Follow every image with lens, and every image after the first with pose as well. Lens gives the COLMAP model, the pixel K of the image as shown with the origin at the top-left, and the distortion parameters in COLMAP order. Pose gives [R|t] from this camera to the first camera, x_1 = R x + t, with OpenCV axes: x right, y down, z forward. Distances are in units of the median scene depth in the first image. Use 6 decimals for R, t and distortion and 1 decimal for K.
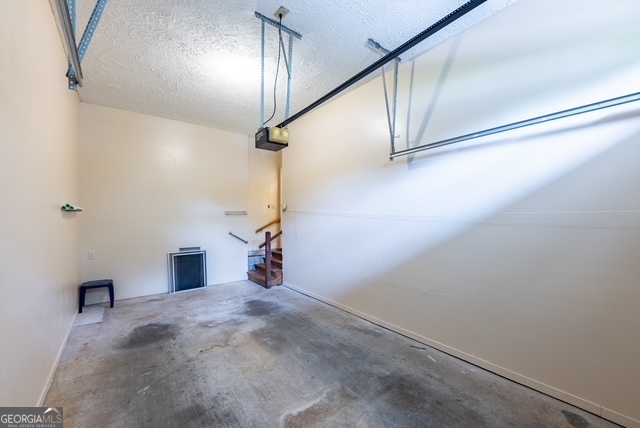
lens RADIAL K [[255.2, 0, 319.2], [0, 255.2, 217.7], [0, 0, 1]] dist [0.003806, -0.000071]
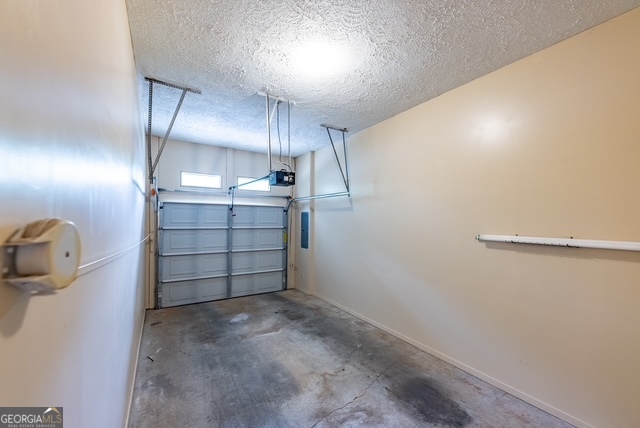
lens RADIAL K [[255.2, 0, 319.2], [0, 255.2, 217.7], [0, 0, 1]] dist [0.003806, -0.000071]
pose [[-0.993250, -0.005748, 0.115852, -0.492339], [-0.006411, 0.999965, -0.005343, -0.110561], [-0.115817, -0.006050, -0.993252, 2.129691]]
